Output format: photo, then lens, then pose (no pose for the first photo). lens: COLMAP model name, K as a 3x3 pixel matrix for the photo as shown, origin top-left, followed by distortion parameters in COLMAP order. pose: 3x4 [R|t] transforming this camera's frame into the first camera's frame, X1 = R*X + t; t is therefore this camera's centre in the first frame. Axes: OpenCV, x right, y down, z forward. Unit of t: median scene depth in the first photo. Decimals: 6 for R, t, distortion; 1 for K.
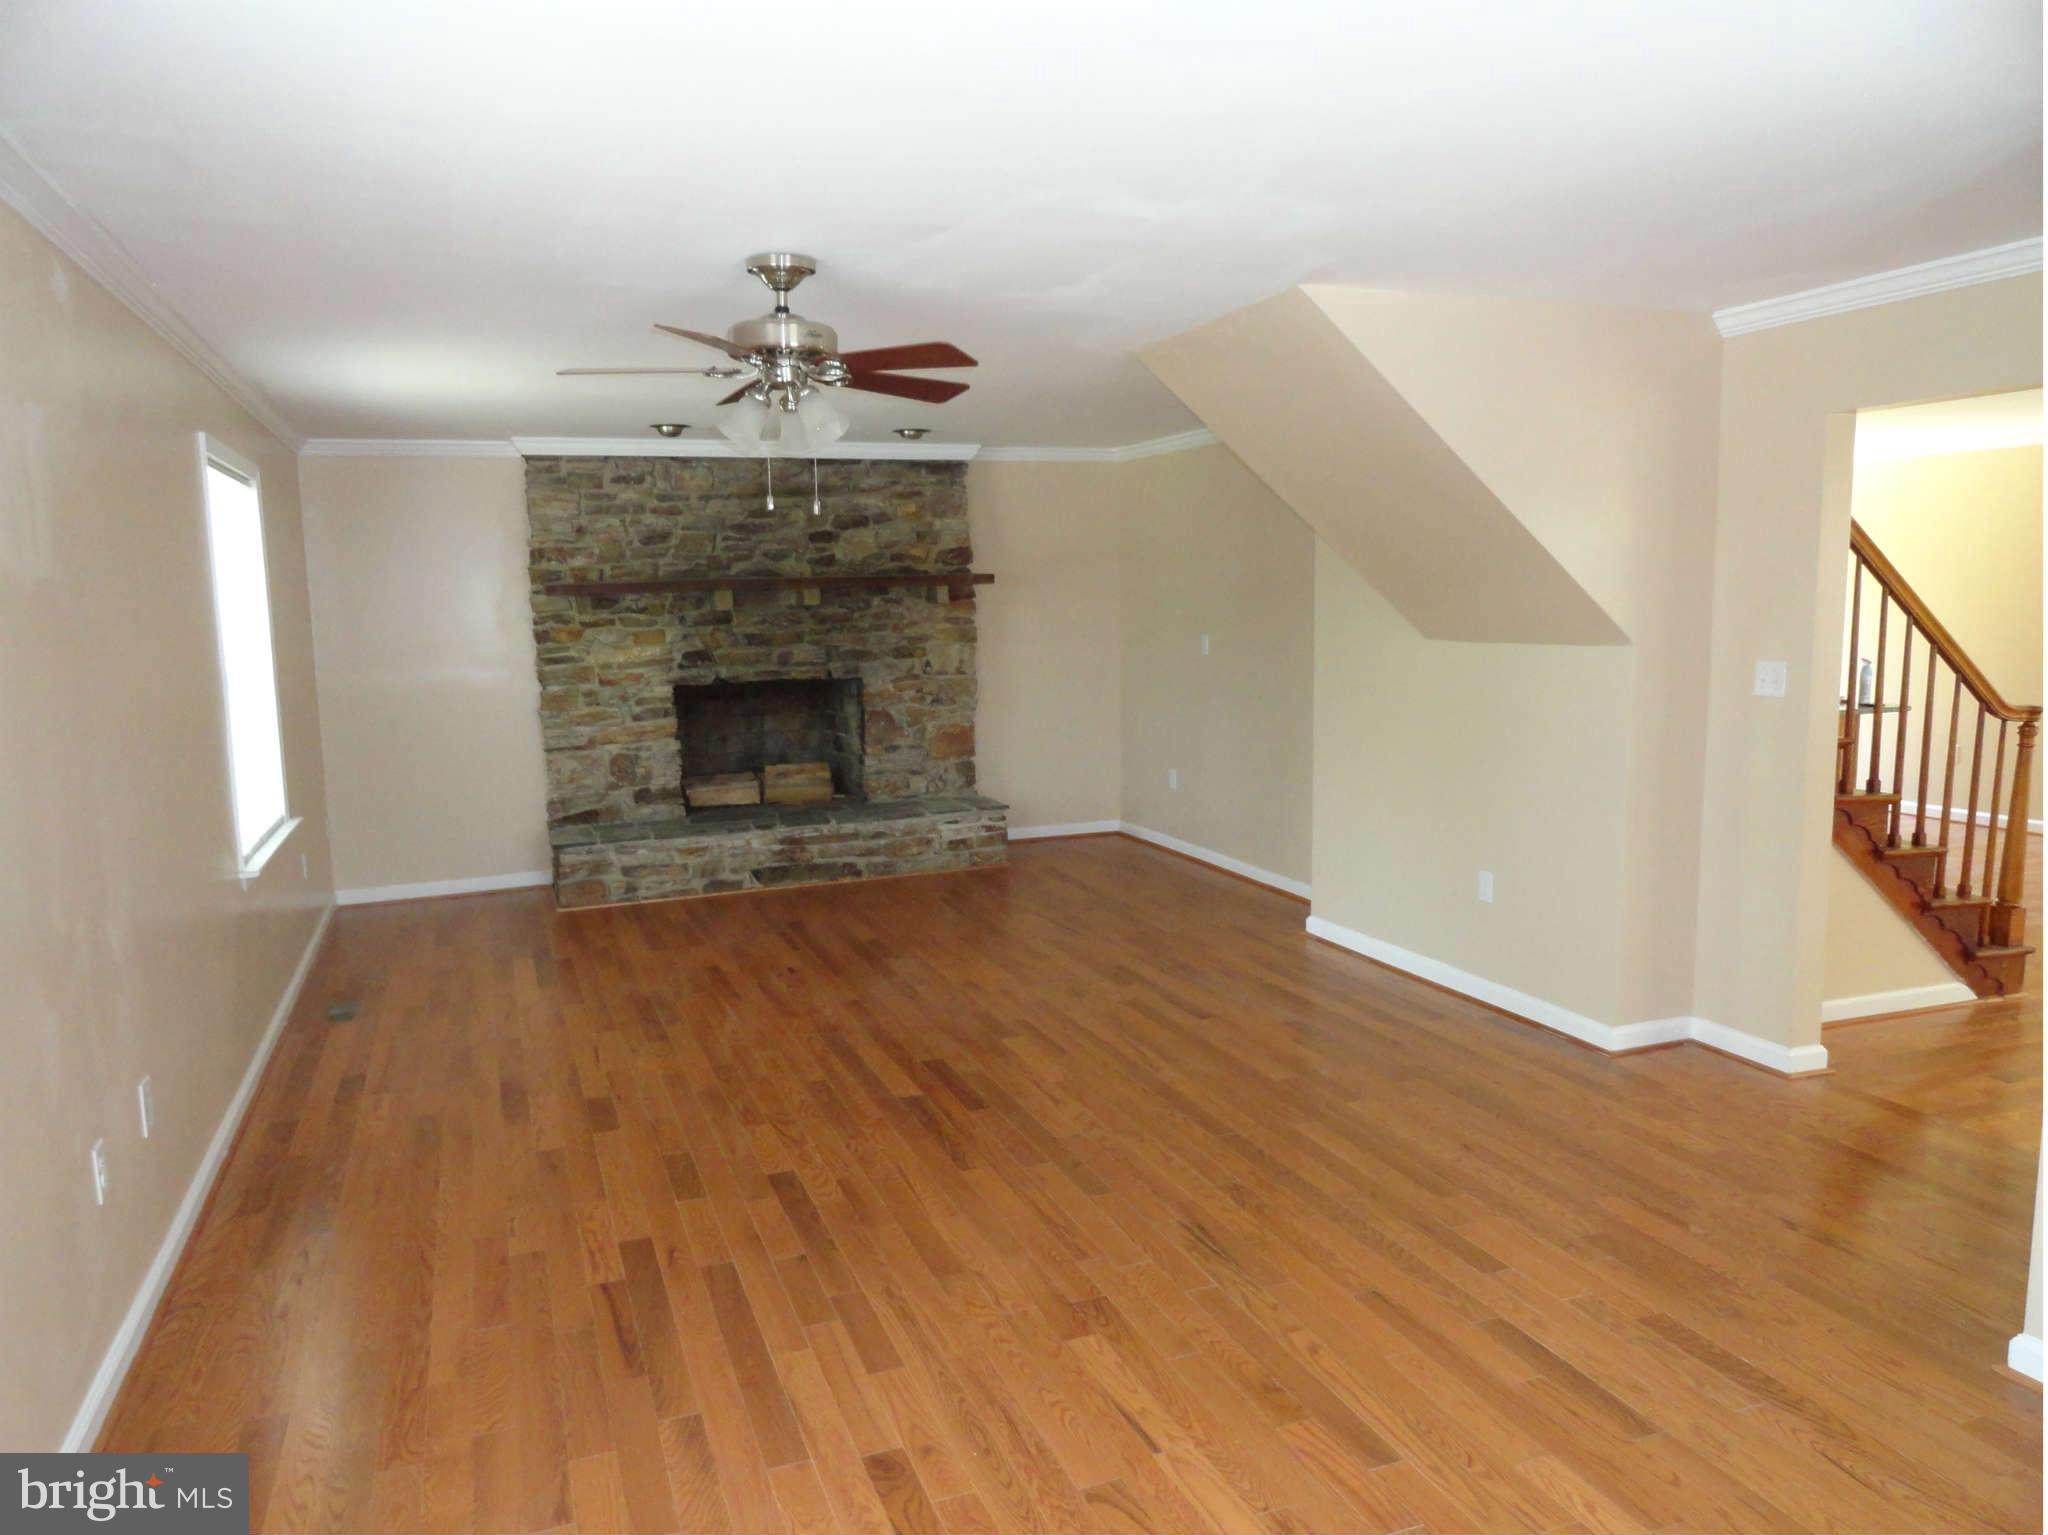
lens RADIAL K [[1396.7, 0, 1022.2], [0, 1396.7, 778.9], [0, 0, 1]] dist [0.001983, 0.001915]
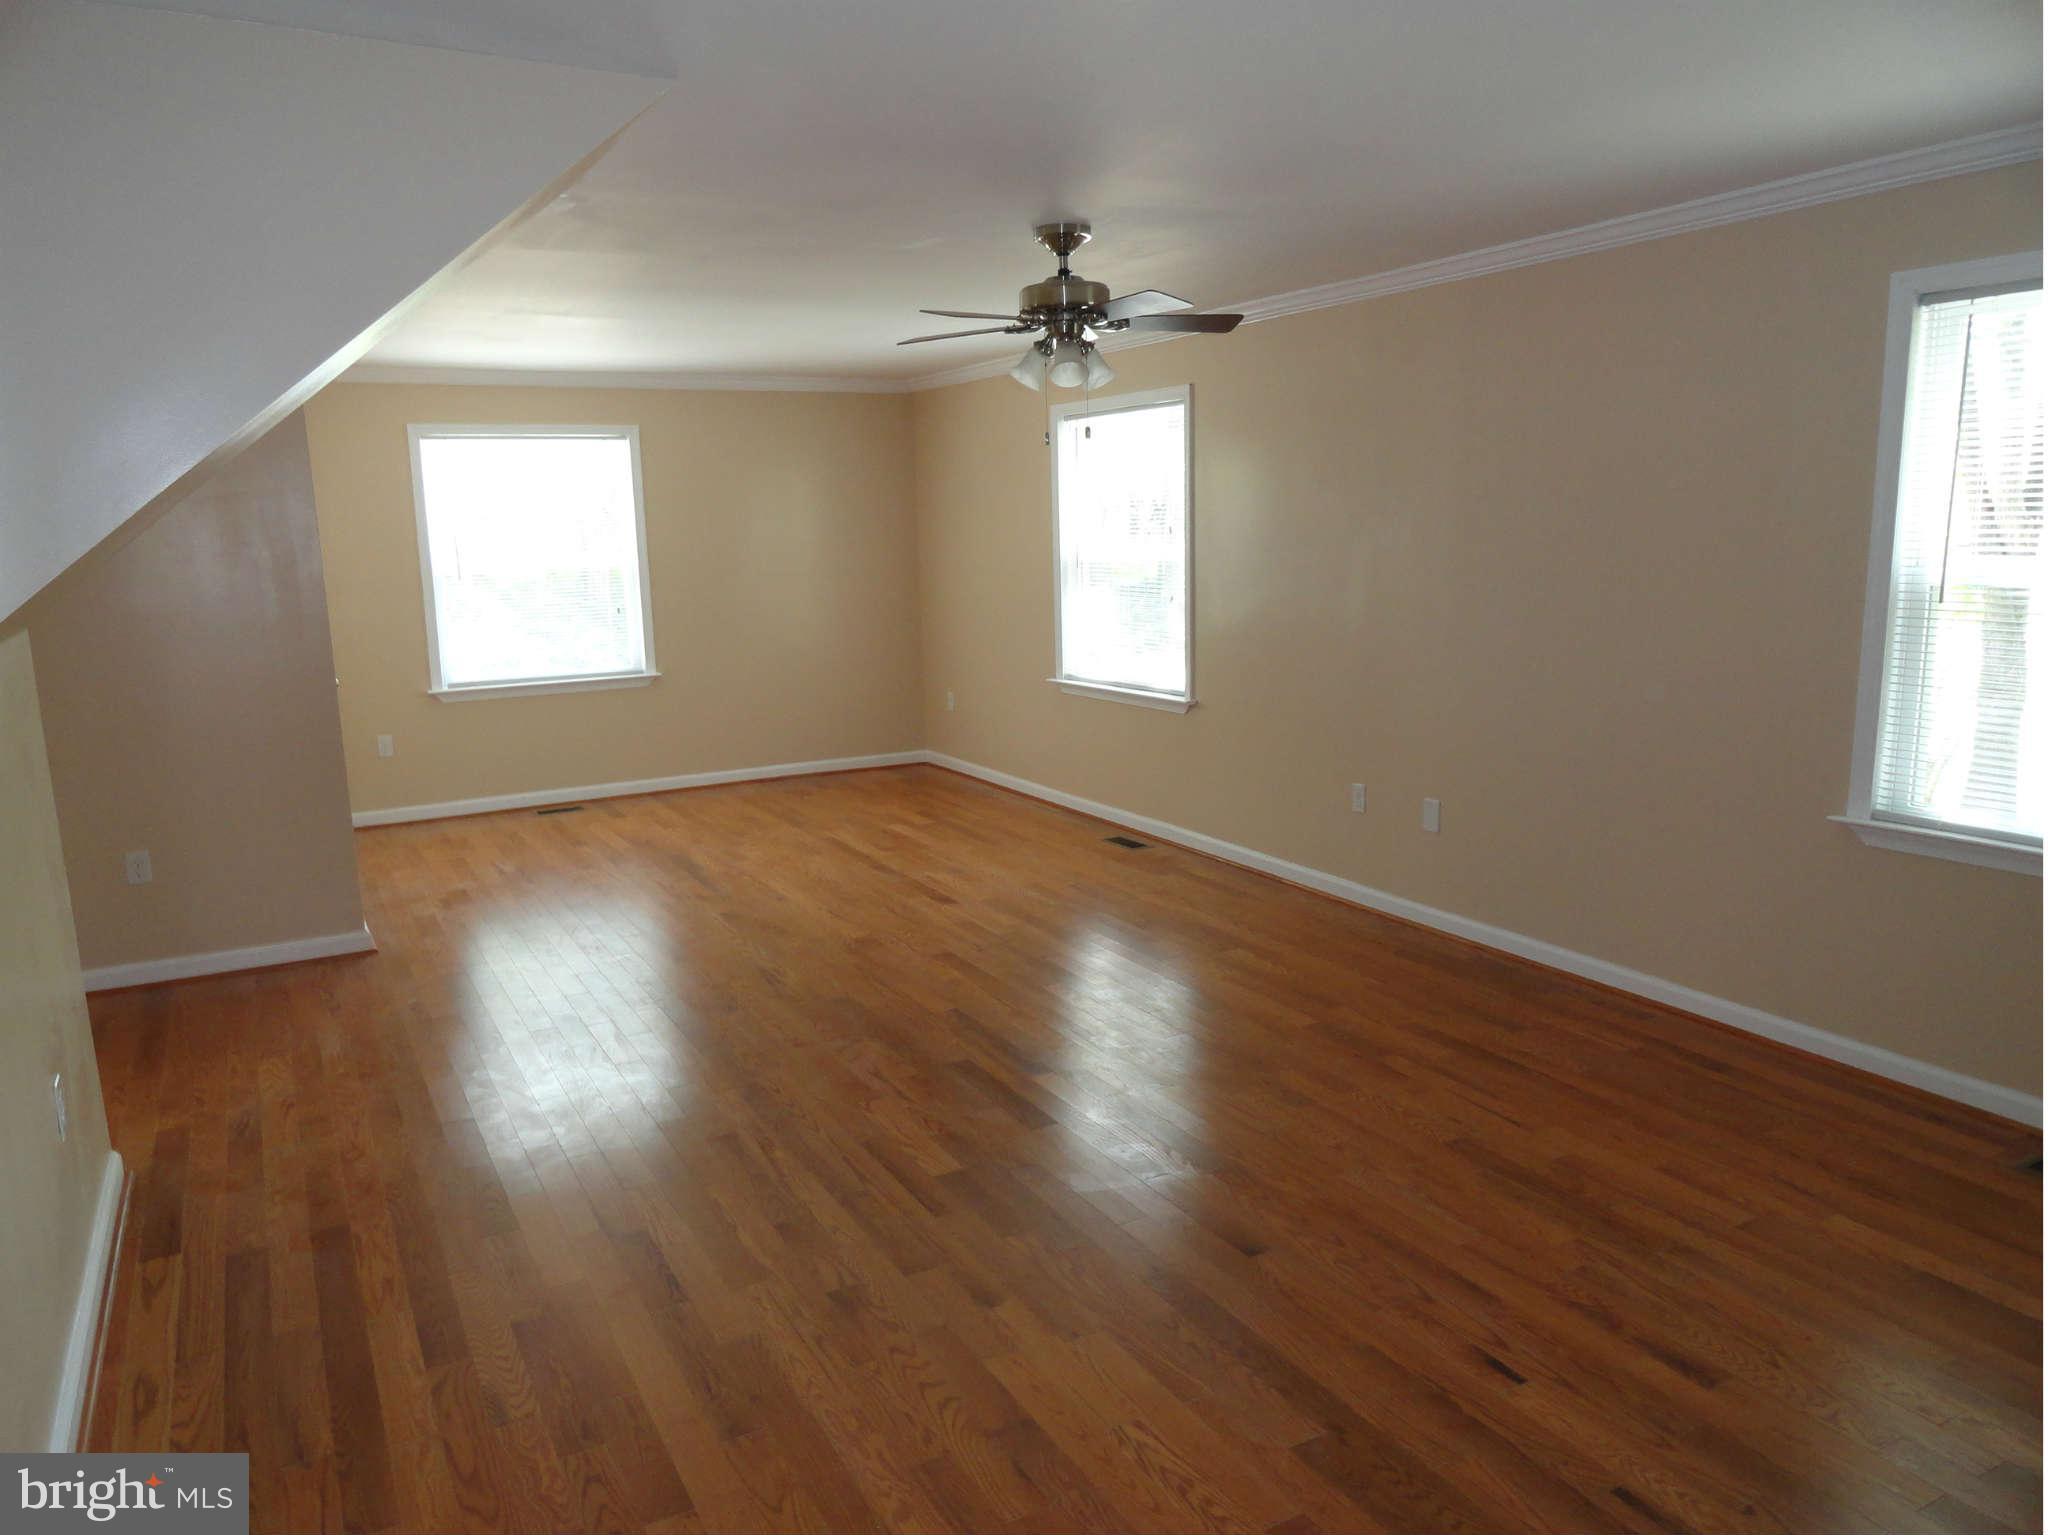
lens RADIAL K [[1396.7, 0, 1022.2], [0, 1396.7, 778.9], [0, 0, 1]] dist [0.001983, 0.001915]
pose [[-0.989325, 0.067810, -0.128986, 0.033071], [0.024315, 0.949541, 0.312698, -0.226092], [0.143682, 0.306223, -0.941054, 1.703106]]
